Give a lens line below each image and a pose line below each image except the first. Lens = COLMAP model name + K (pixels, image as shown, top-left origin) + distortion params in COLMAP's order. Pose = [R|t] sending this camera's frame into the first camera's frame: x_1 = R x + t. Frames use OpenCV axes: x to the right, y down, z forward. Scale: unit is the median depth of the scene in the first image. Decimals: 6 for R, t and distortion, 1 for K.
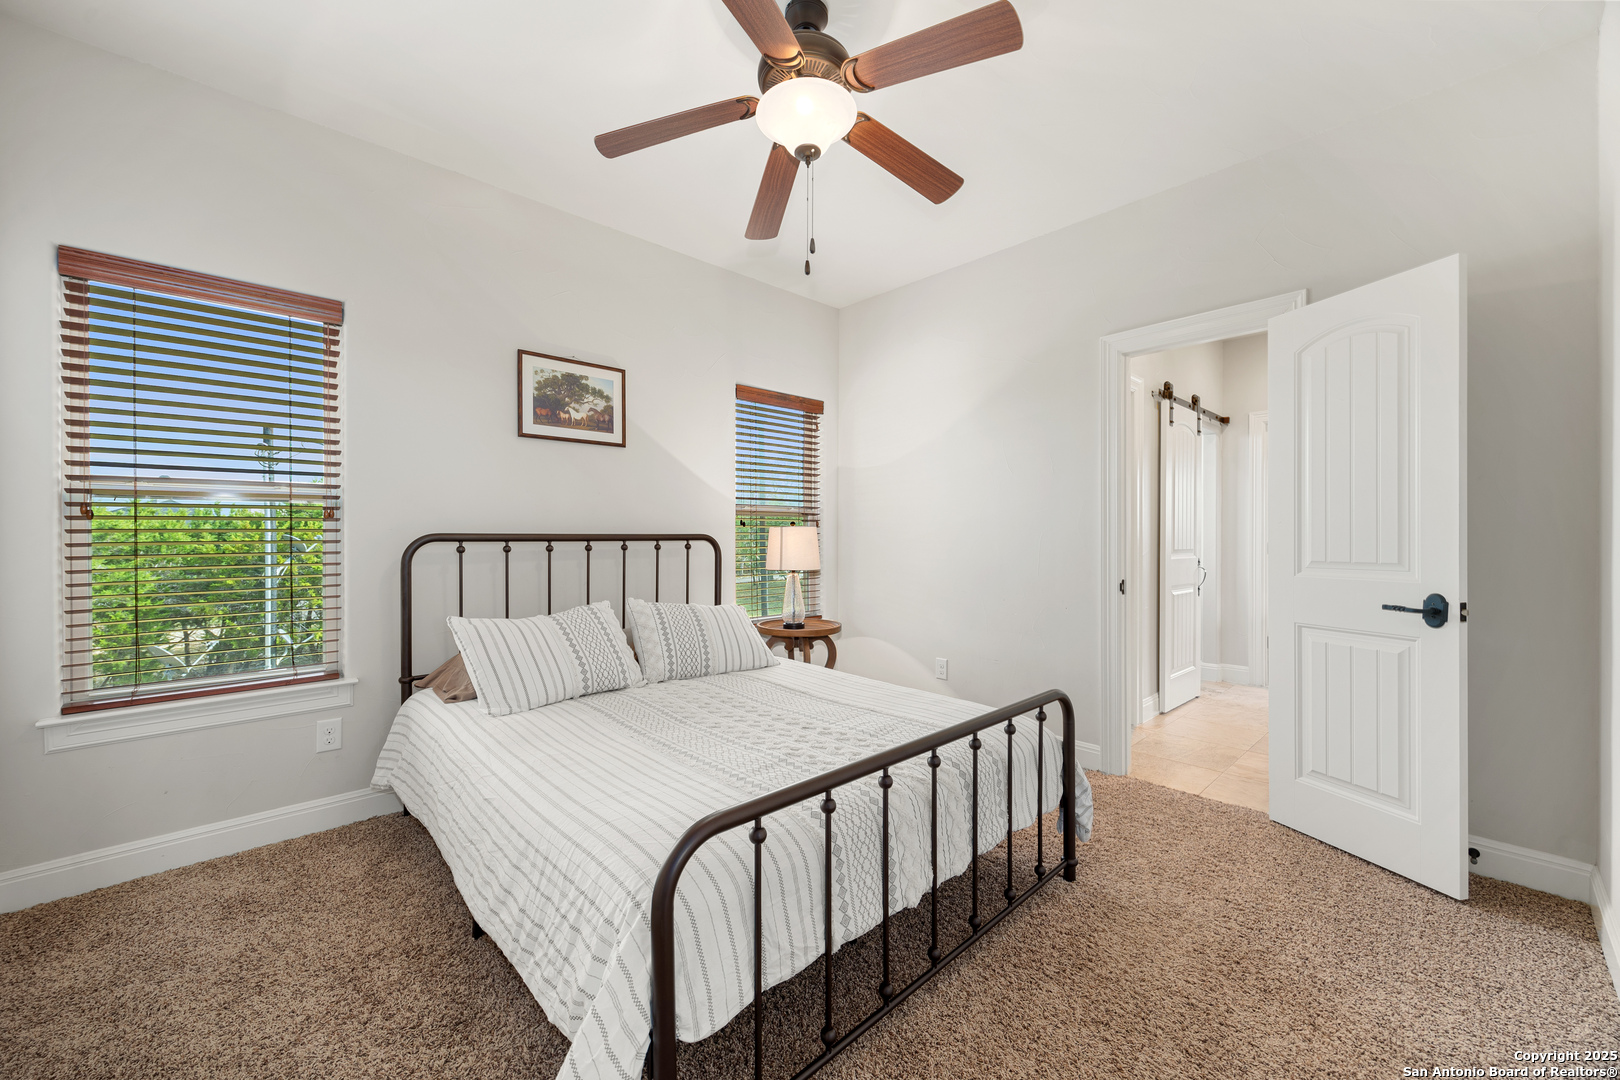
lens RADIAL K [[627.4, 0, 810.1], [0, 627.4, 539.0], [0, 0, 1]] dist [0.000712, -0.000130]
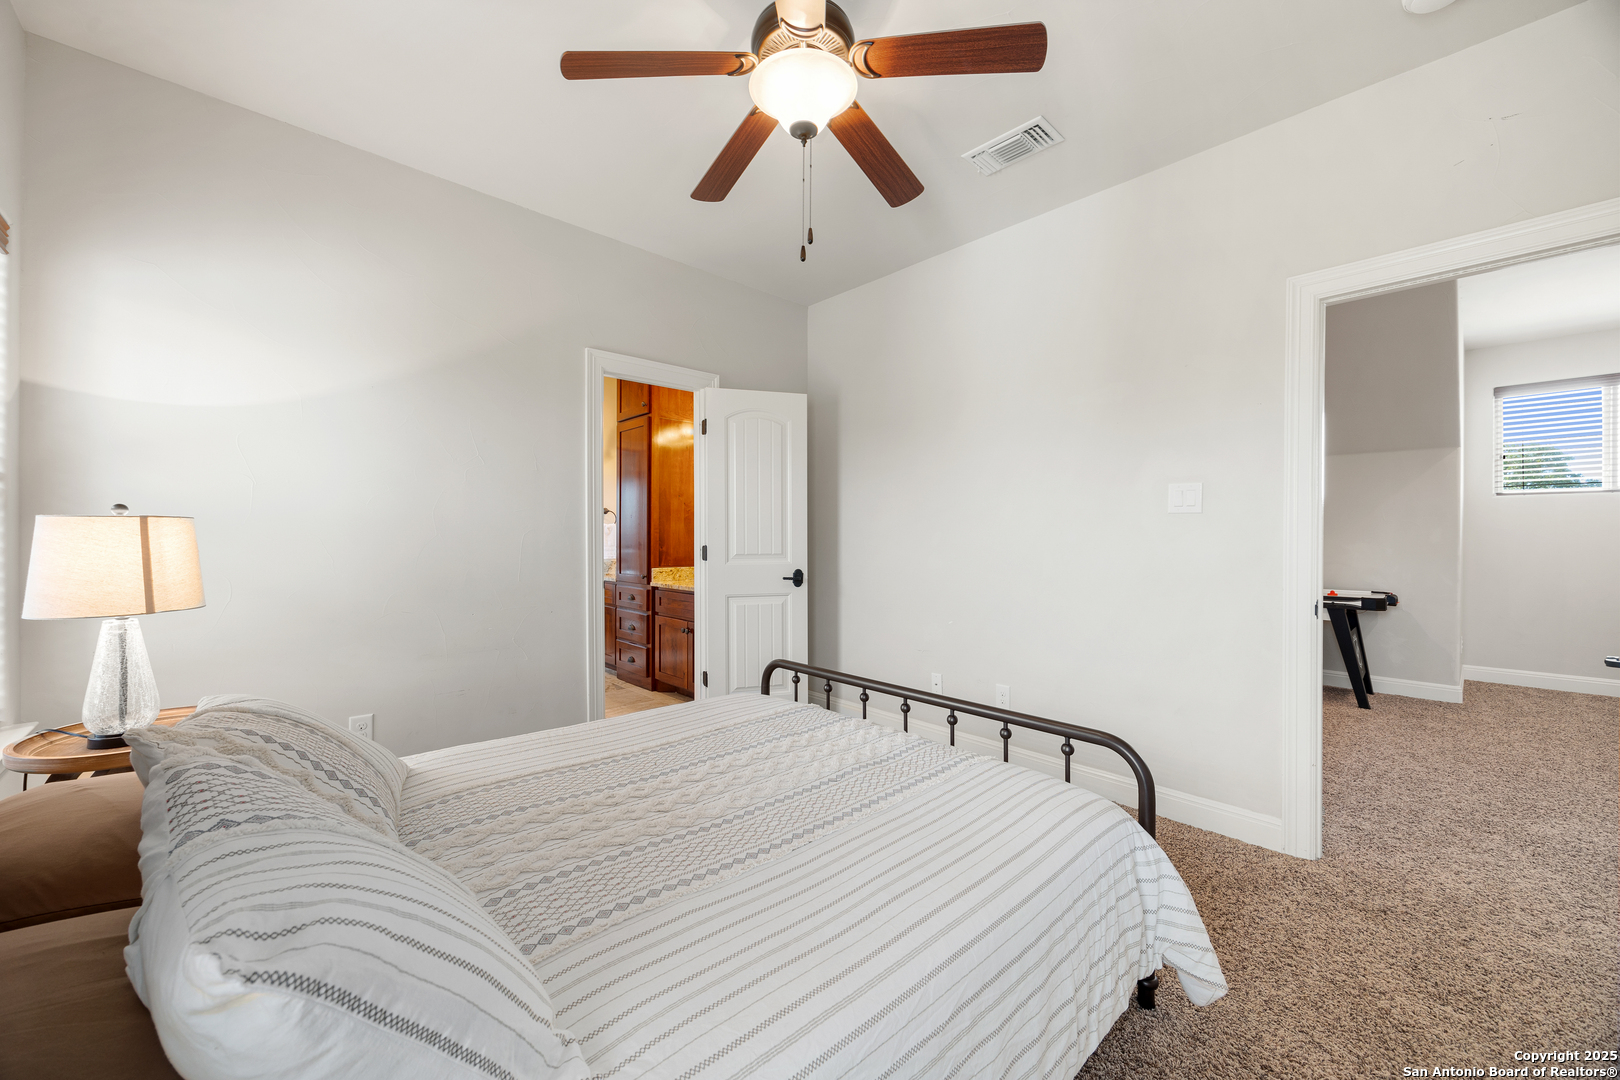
lens RADIAL K [[646.6, 0, 811.9], [0, 646.6, 534.5], [0, 0, 1]] dist [-0.000644, -0.000004]
pose [[-0.020426, 0.003923, 0.999784, -0.658399], [-0.000111, 0.999992, -0.003926, -0.005807], [-0.999791, -0.000191, -0.020426, 0.685689]]
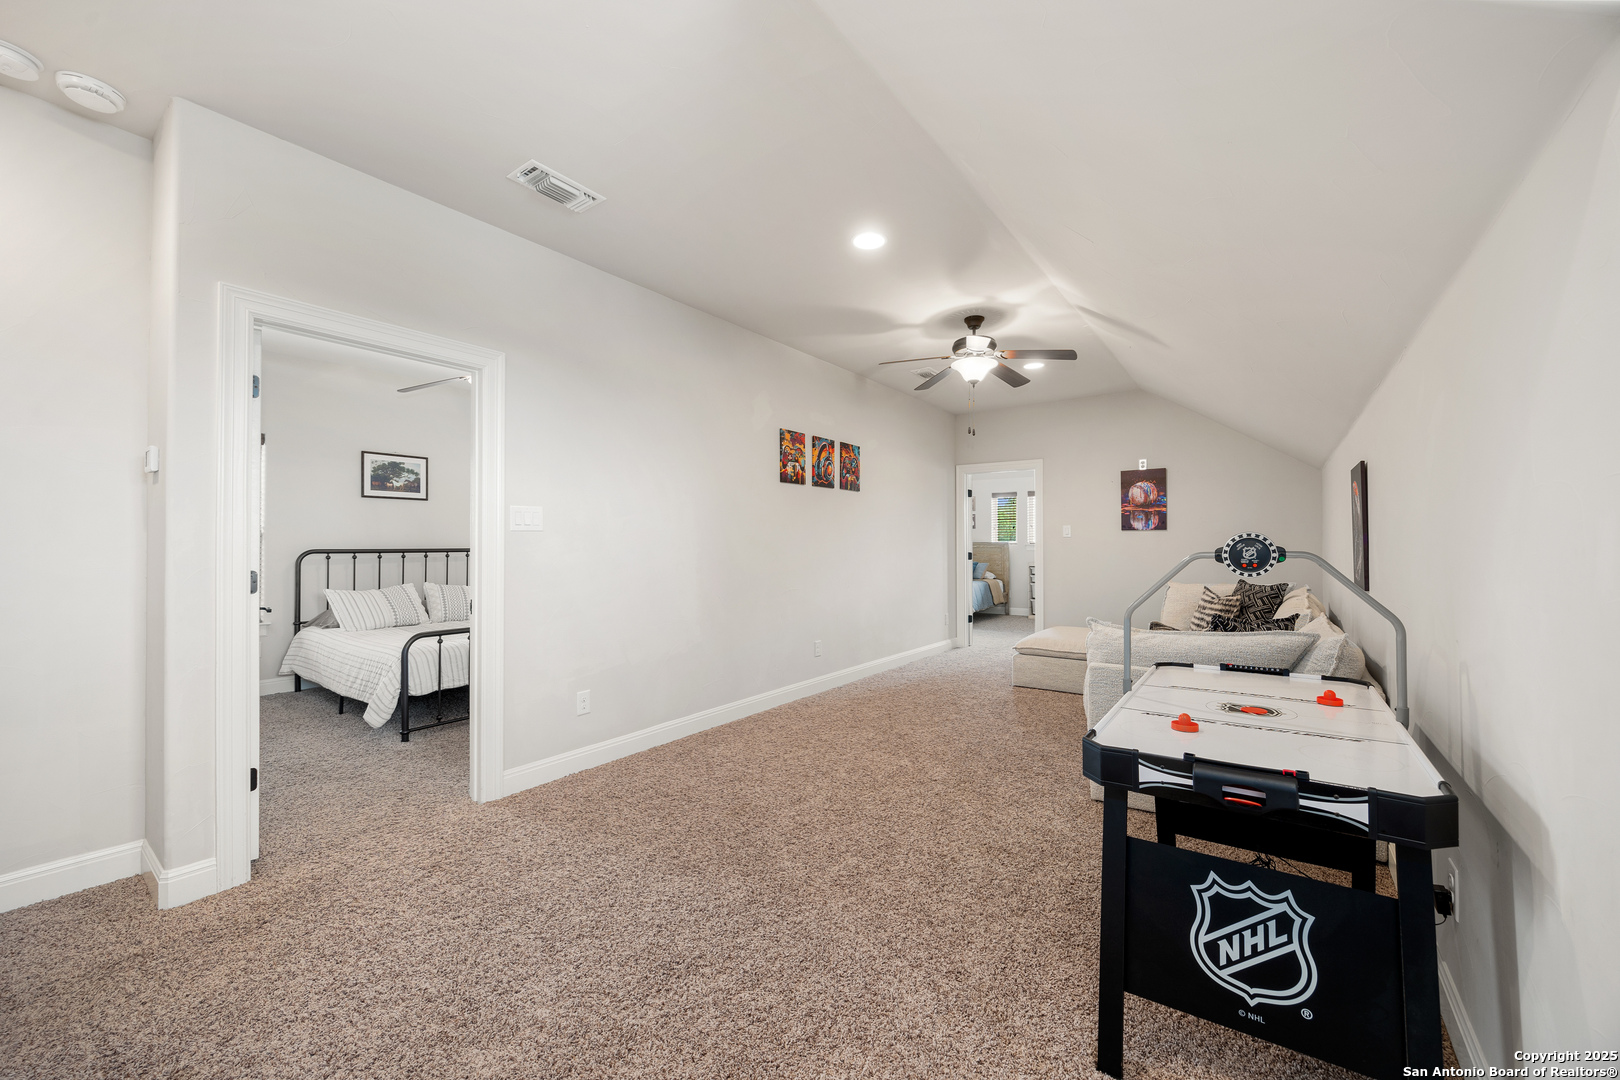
lens RADIAL K [[627.4, 0, 811.2], [0, 627.4, 539.7], [0, 0, 1]] dist [0.000712, -0.000130]
pose [[0.983410, -0.002491, 0.181377, 0.559412], [0.004966, 0.999901, -0.013192, -0.005042], [-0.181326, 0.013874, 0.983325, -1.177925]]
